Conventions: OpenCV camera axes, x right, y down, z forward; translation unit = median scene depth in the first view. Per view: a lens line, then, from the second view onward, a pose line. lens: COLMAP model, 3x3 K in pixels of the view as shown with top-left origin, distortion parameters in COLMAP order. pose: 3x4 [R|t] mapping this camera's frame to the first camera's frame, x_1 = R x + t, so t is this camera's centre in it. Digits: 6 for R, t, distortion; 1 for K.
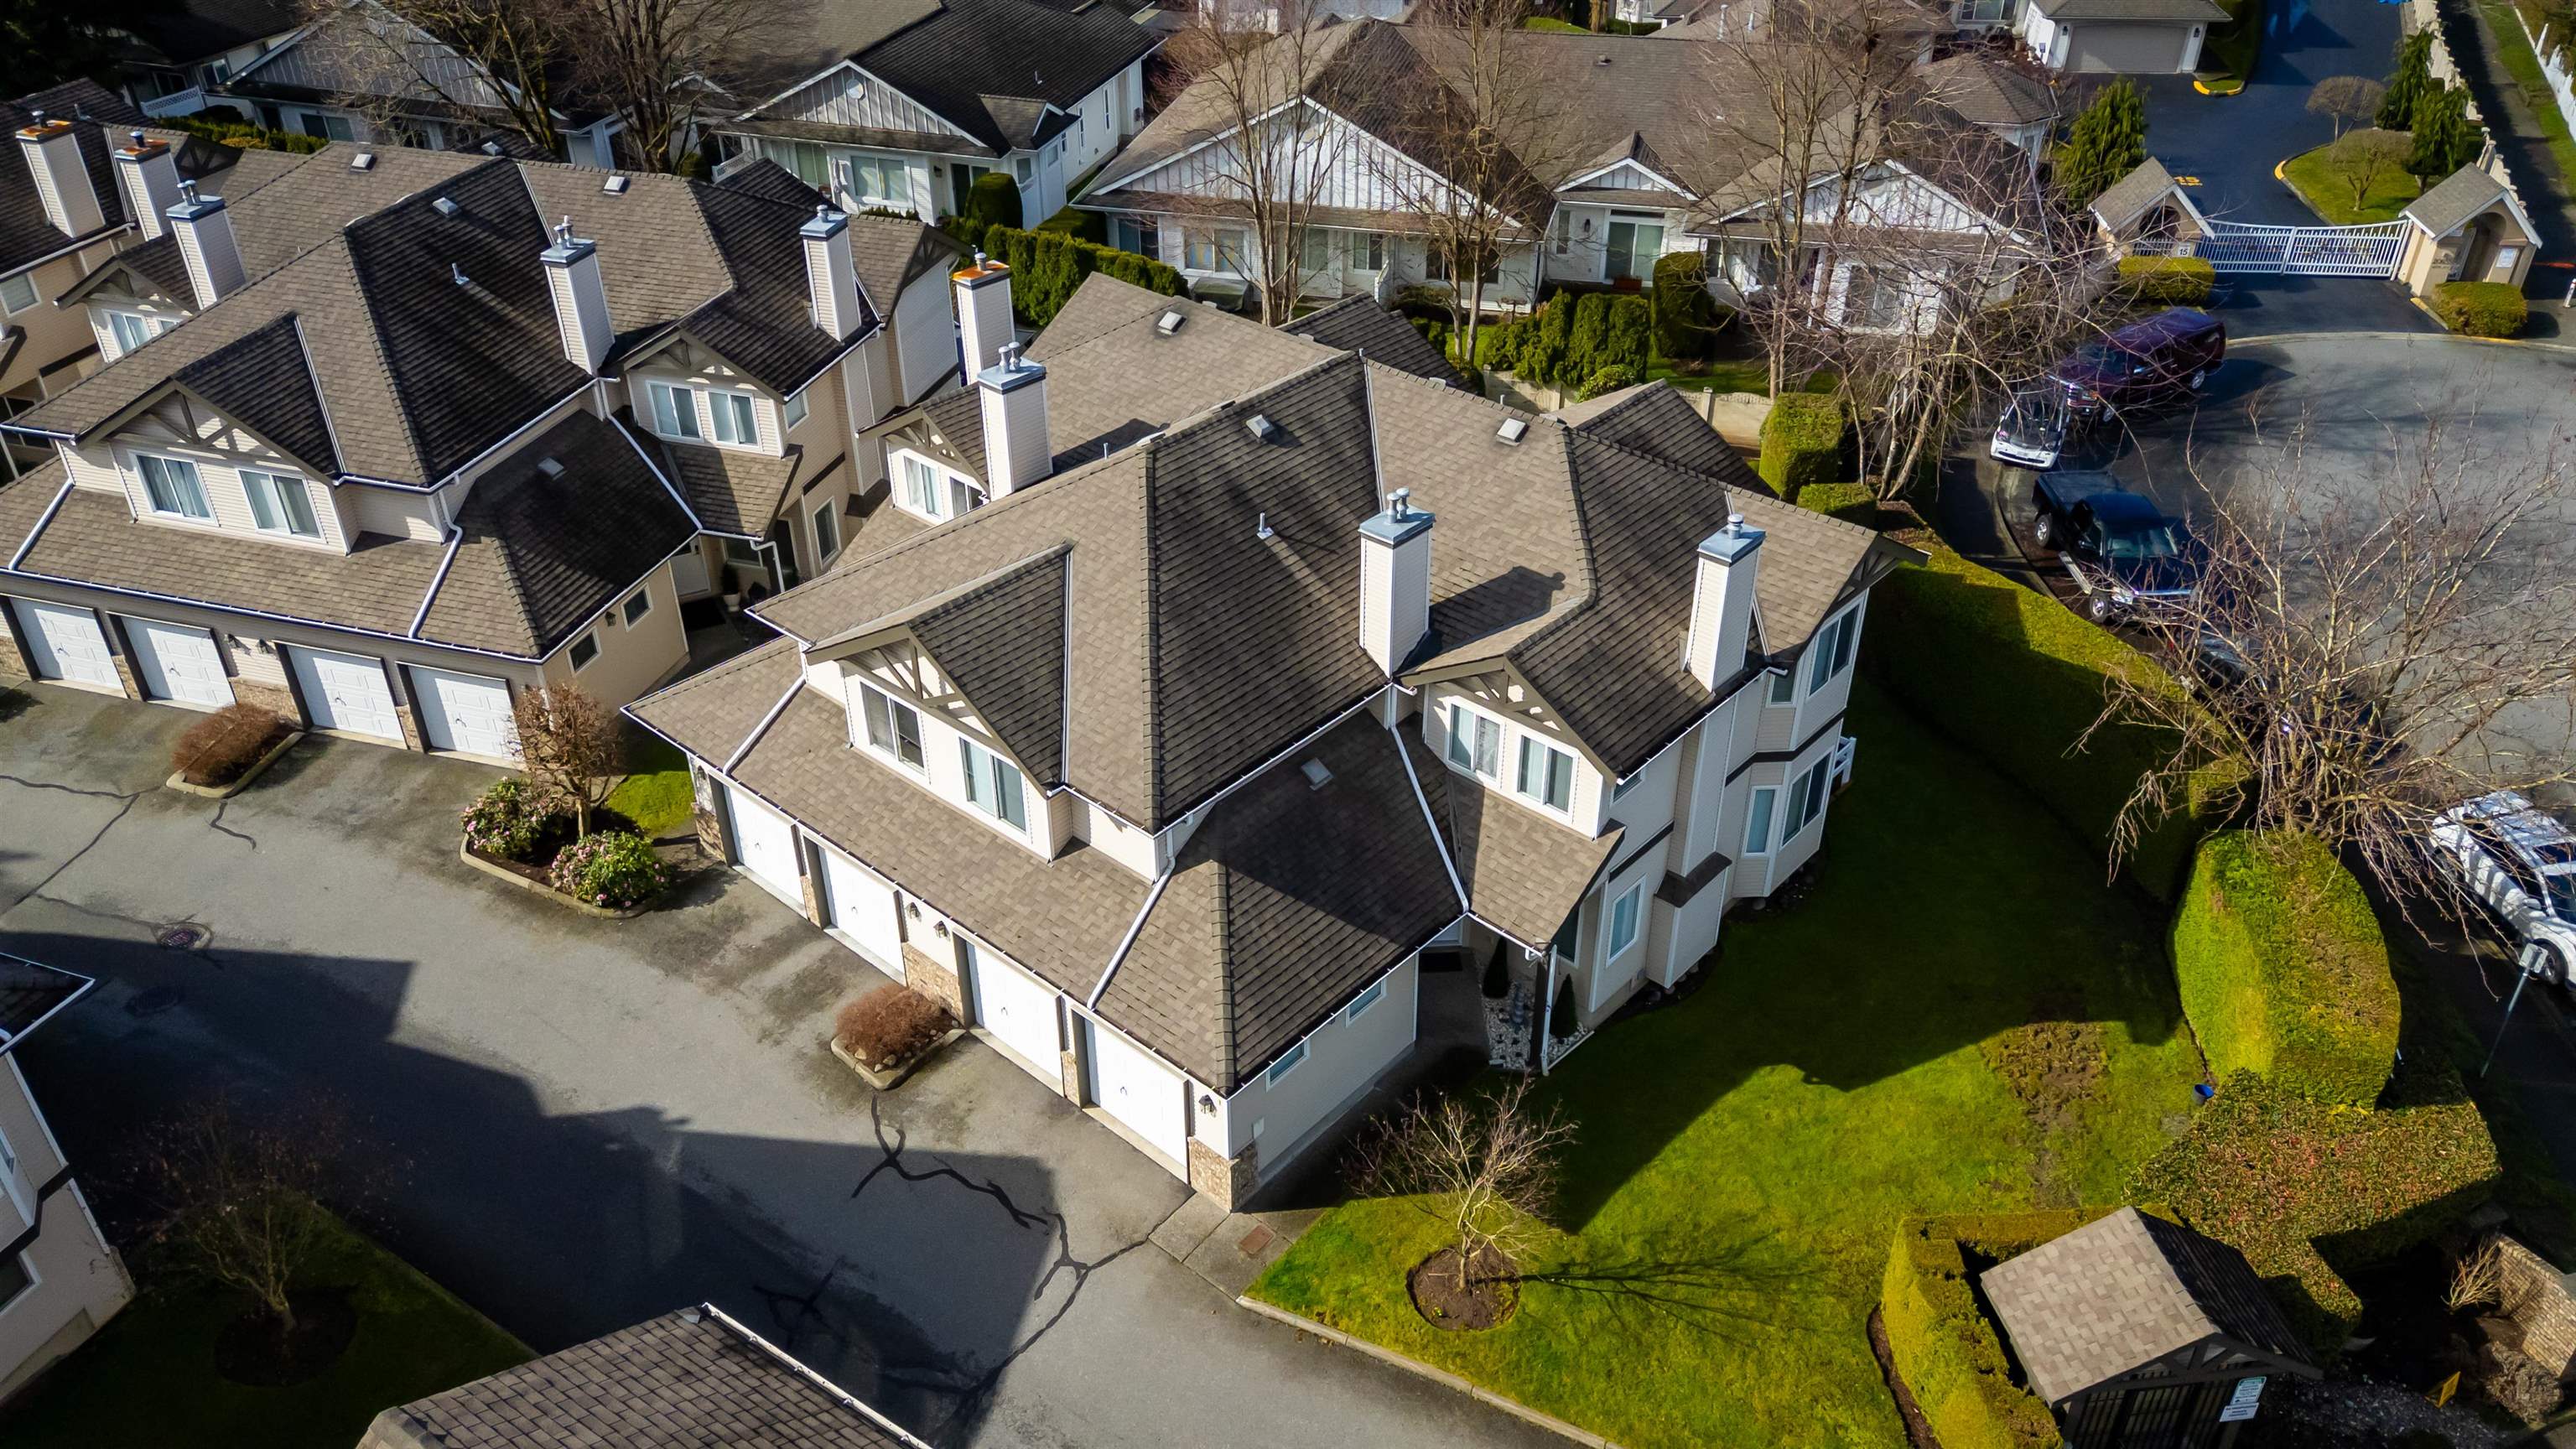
lens RADIAL K [[1901.7, 0, 1288.0], [0, 1901.7, 724.5], [0, 0, 1]] dist [0.051431, -0.010311]
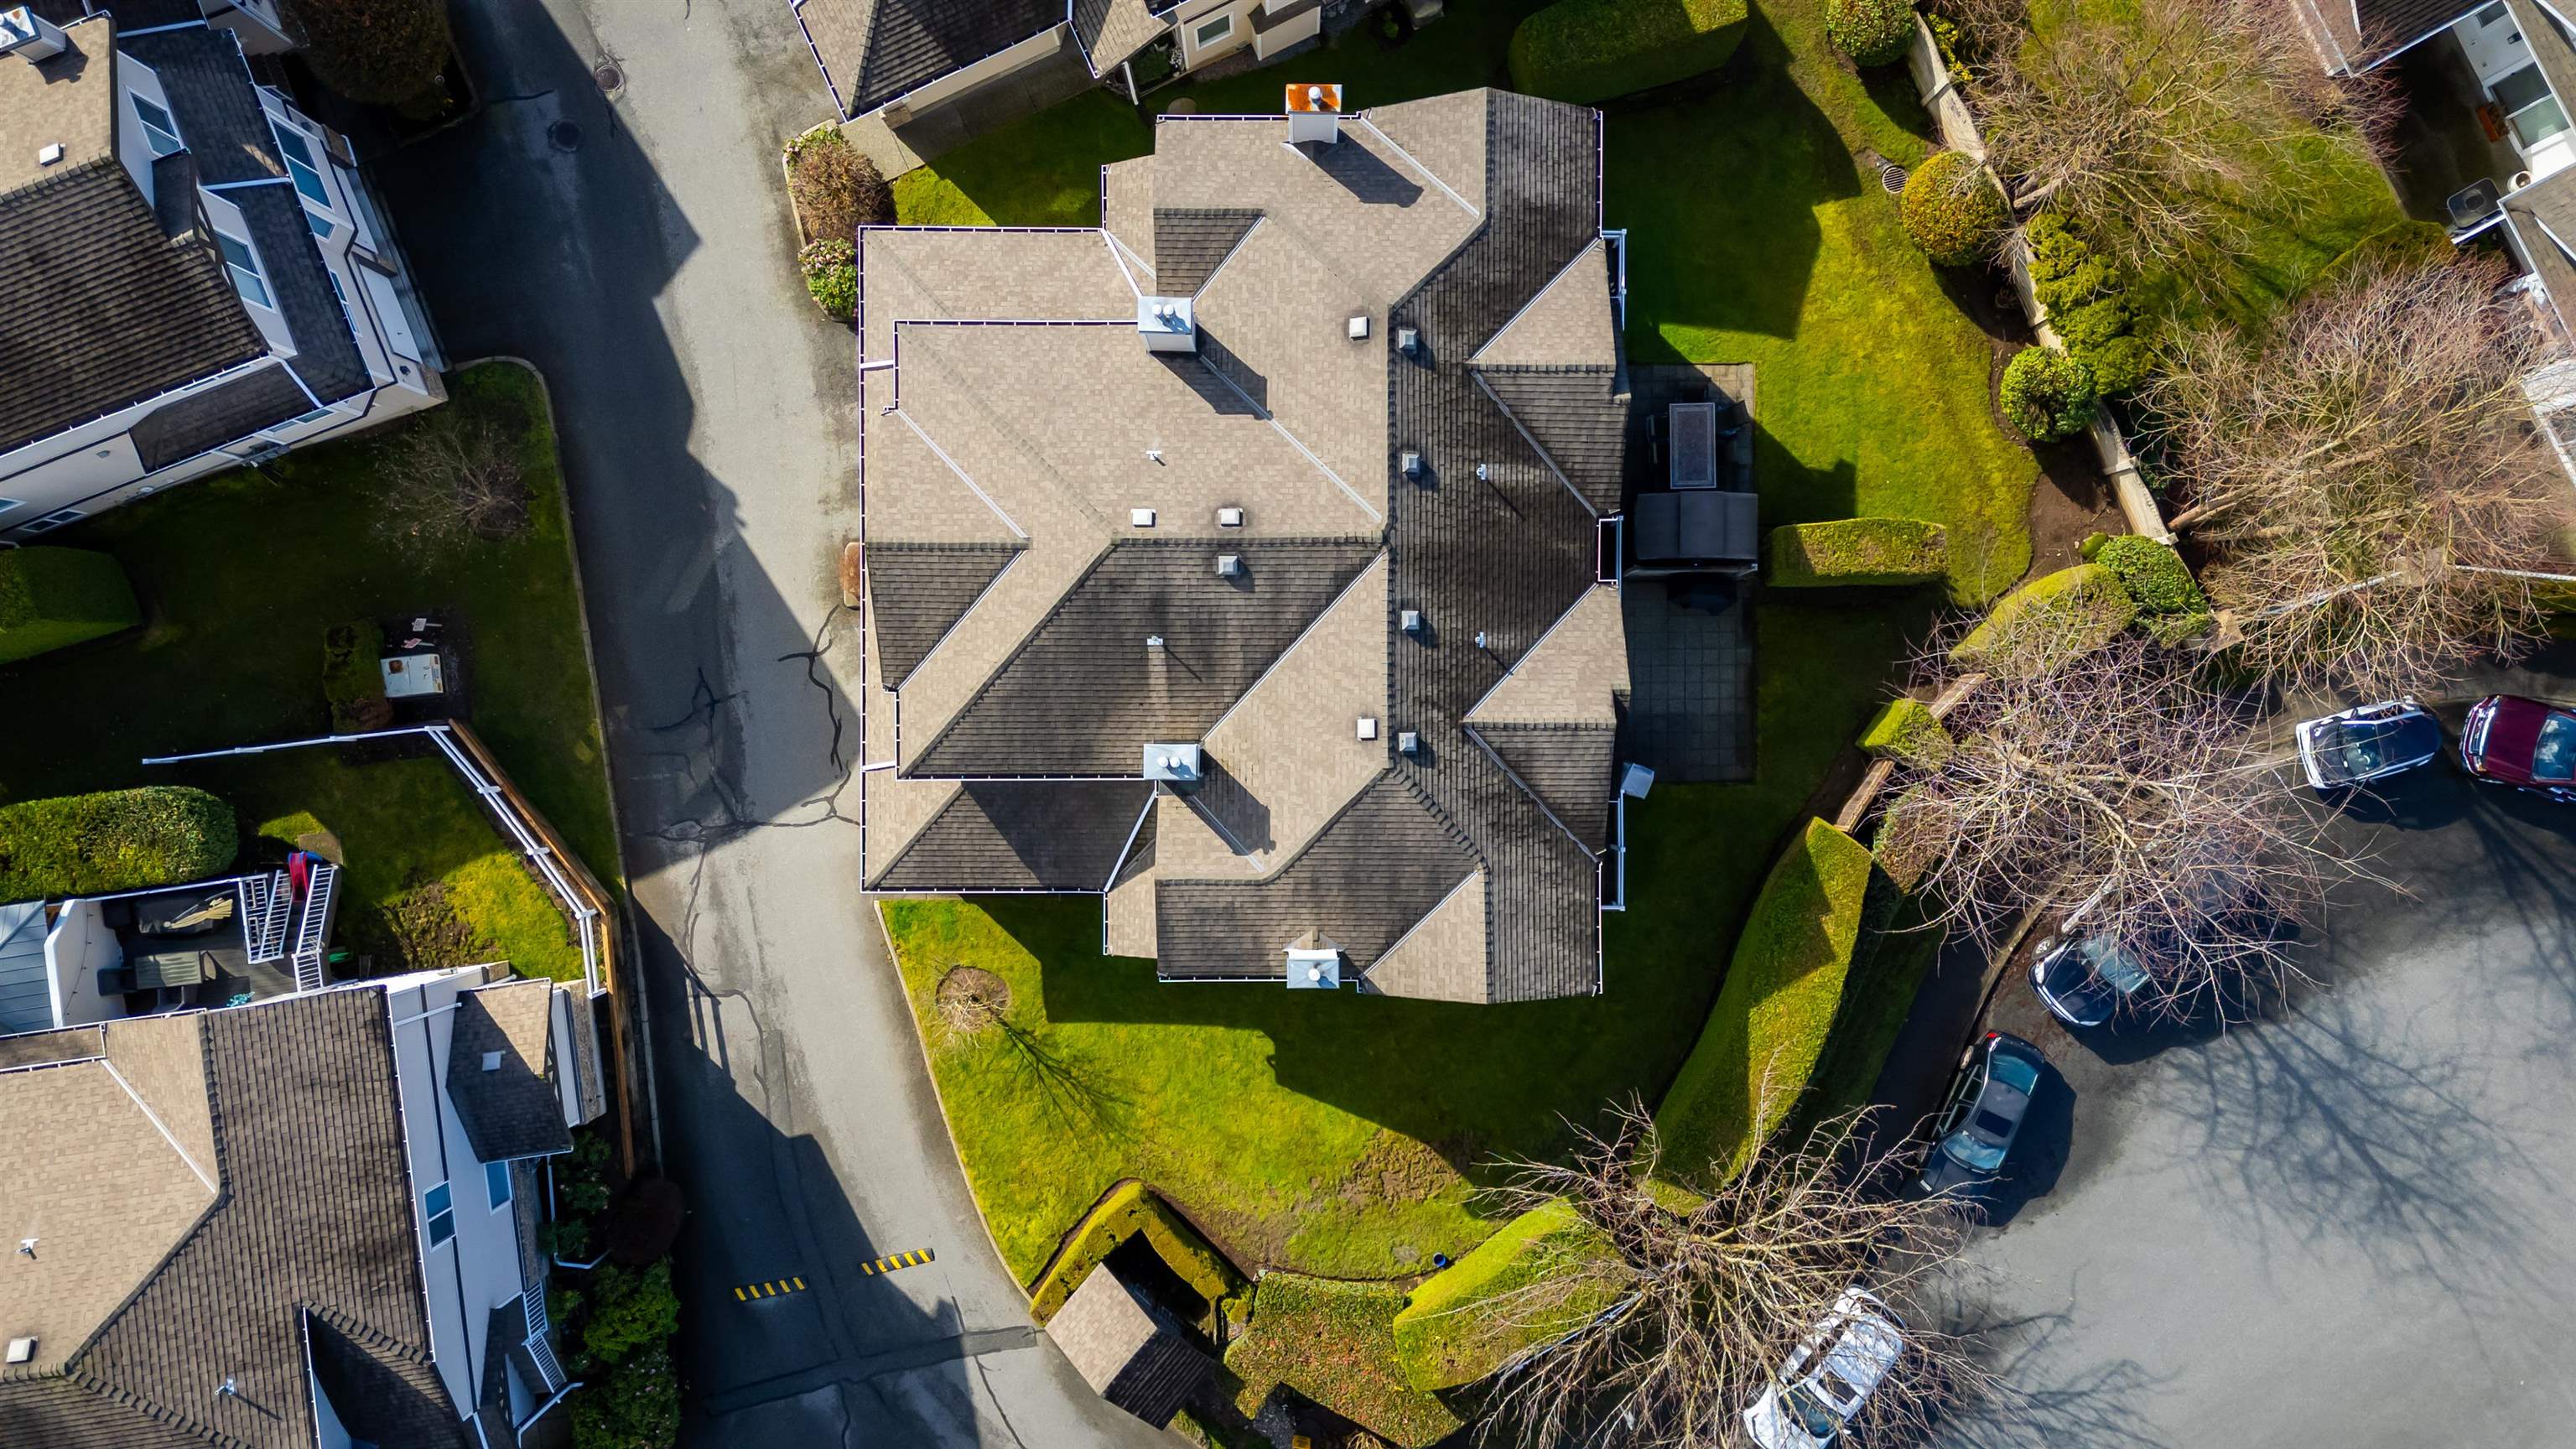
lens RADIAL K [[1901.7, 0, 1288.0], [0, 1901.7, 724.5], [0, 0, 1]] dist [0.051431, -0.010311]
pose [[0.664321, 0.747440, 0.003379, 0.086329], [-0.408882, 0.359621, 0.838742, -1.214985], [0.625695, -0.558576, 0.544518, 0.366884]]
